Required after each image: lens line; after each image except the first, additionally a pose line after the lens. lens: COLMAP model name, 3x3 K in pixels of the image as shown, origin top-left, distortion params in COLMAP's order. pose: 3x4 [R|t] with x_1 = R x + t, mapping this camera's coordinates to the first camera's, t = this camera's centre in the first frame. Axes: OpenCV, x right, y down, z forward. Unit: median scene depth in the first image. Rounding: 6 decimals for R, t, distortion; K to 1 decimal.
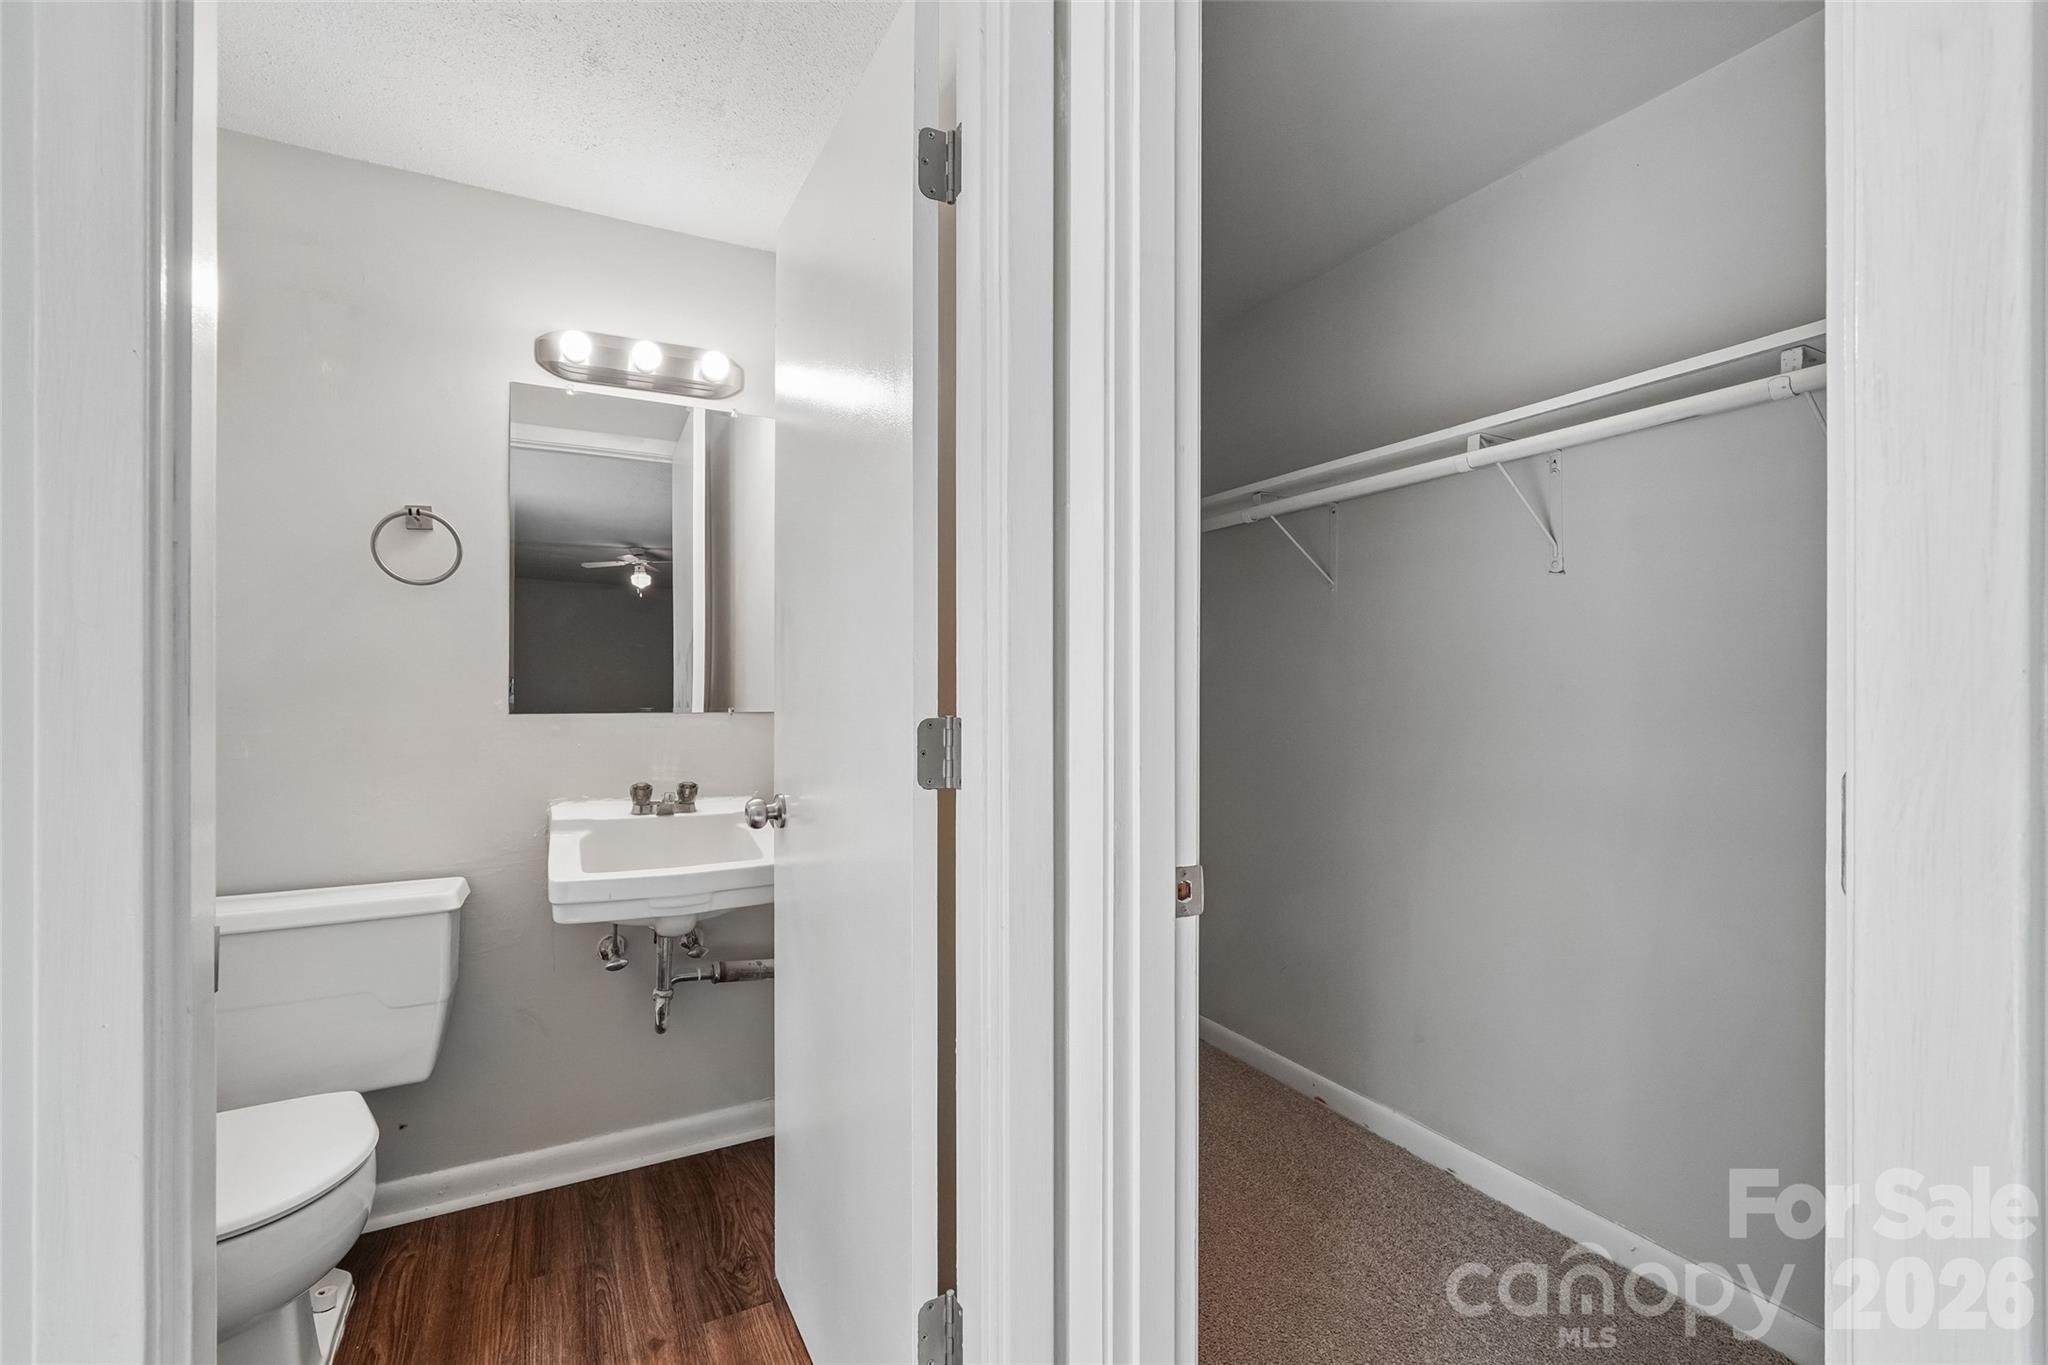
lens RADIAL K [[856.8, 0, 1029.9], [0, 856.8, 691.9], [0, 0, 1]] dist [-0.015367, 0.001003]
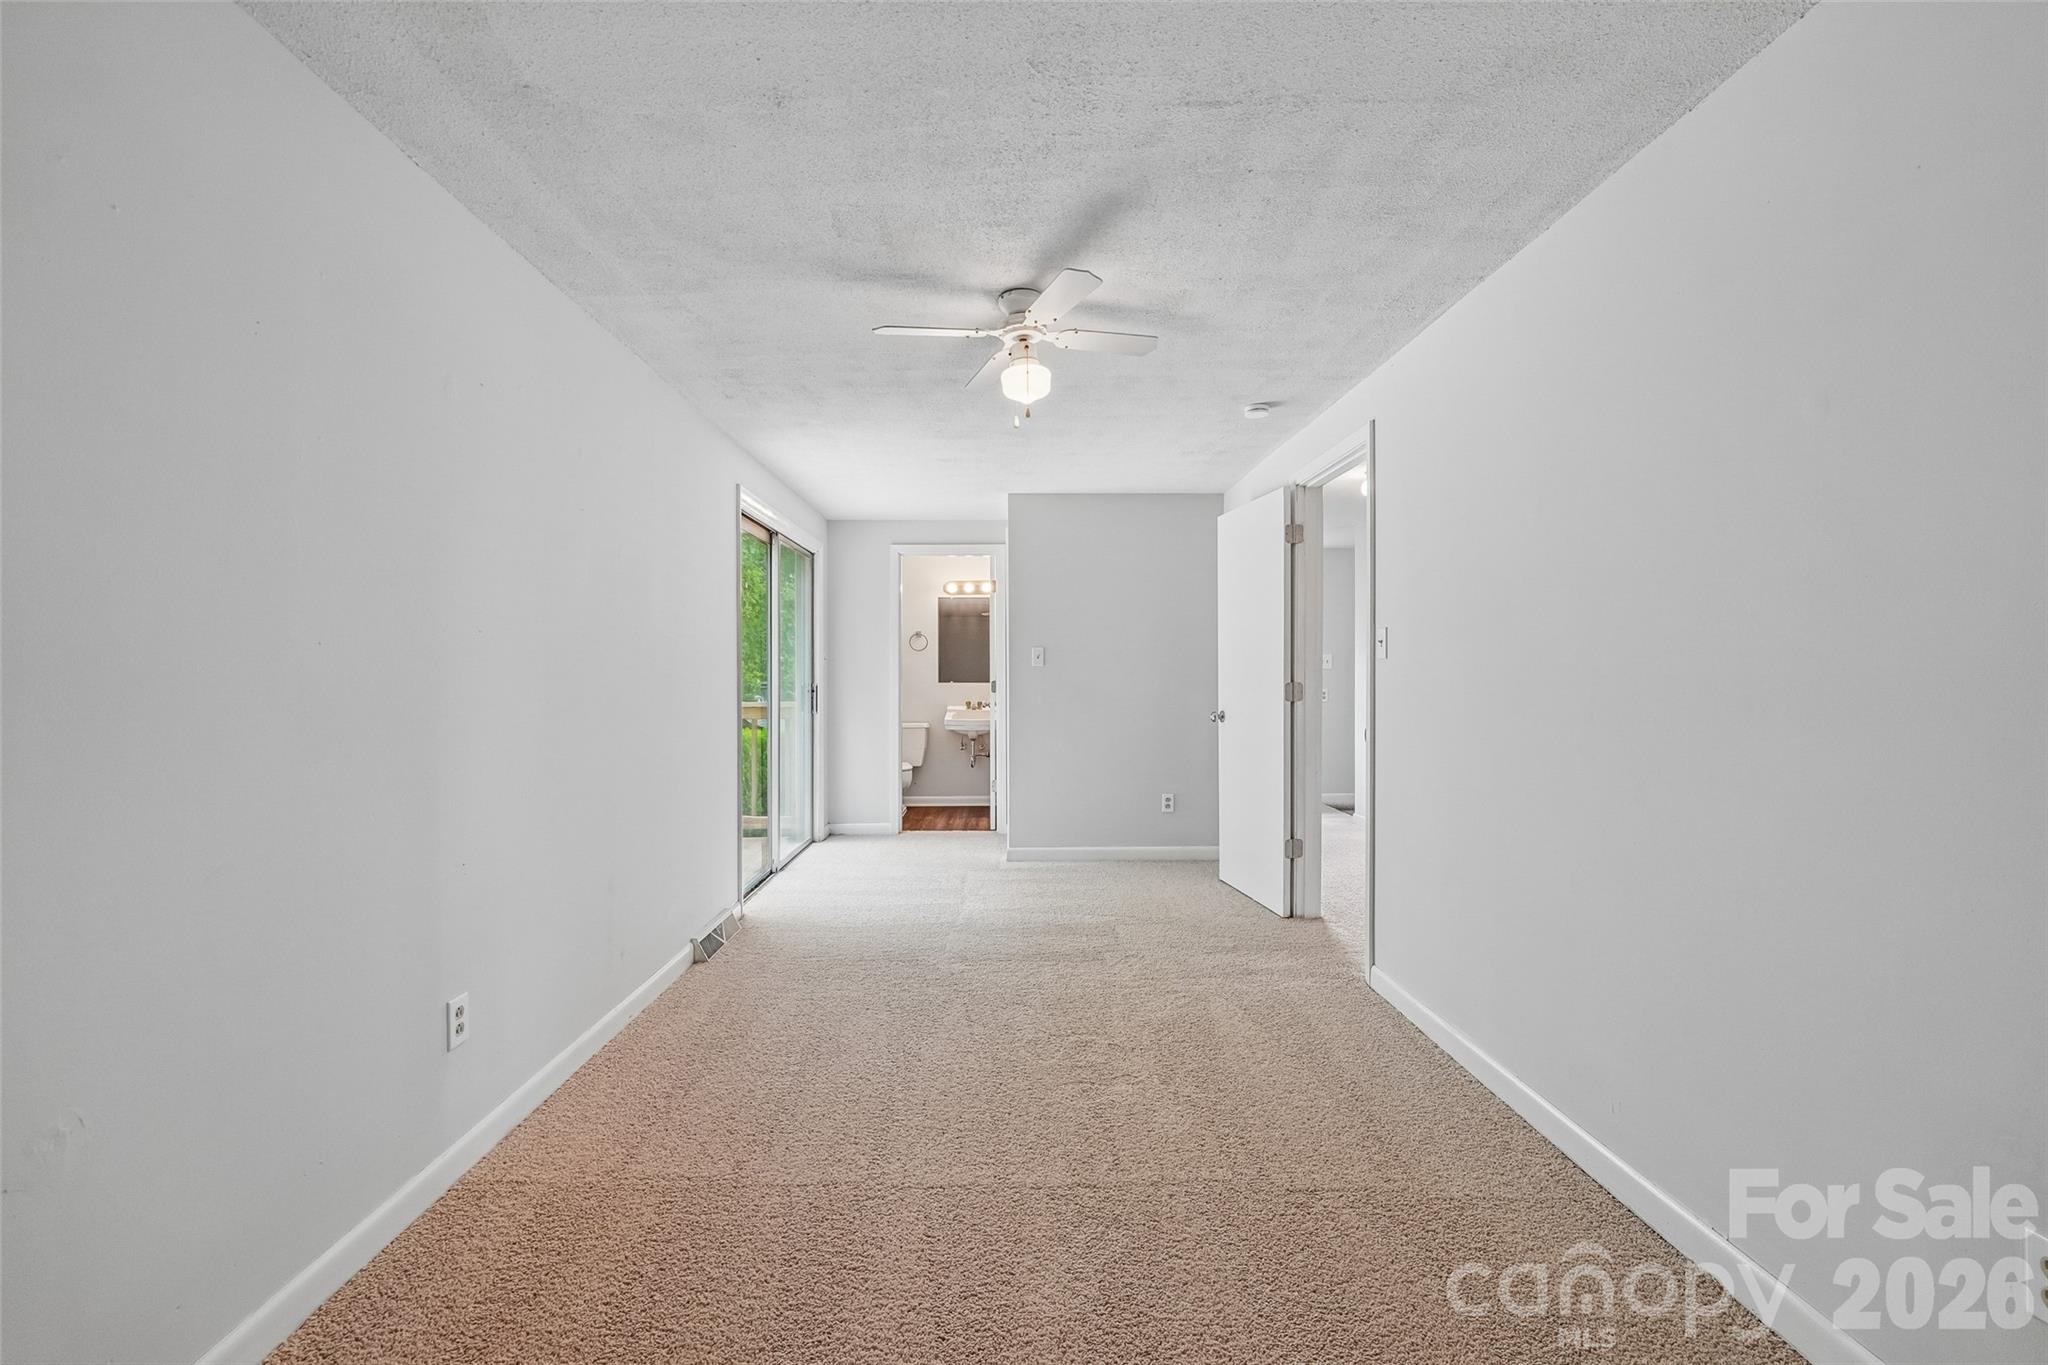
lens RADIAL K [[856.8, 0, 1023.9], [0, 856.8, 676.1], [0, 0, 1]] dist [-0.015367, 0.001003]
pose [[0.900602, 0.005187, -0.434614, 1.457238], [0.001085, 0.999899, 0.014183, -0.060778], [0.434643, -0.013244, 0.900505, -2.377664]]
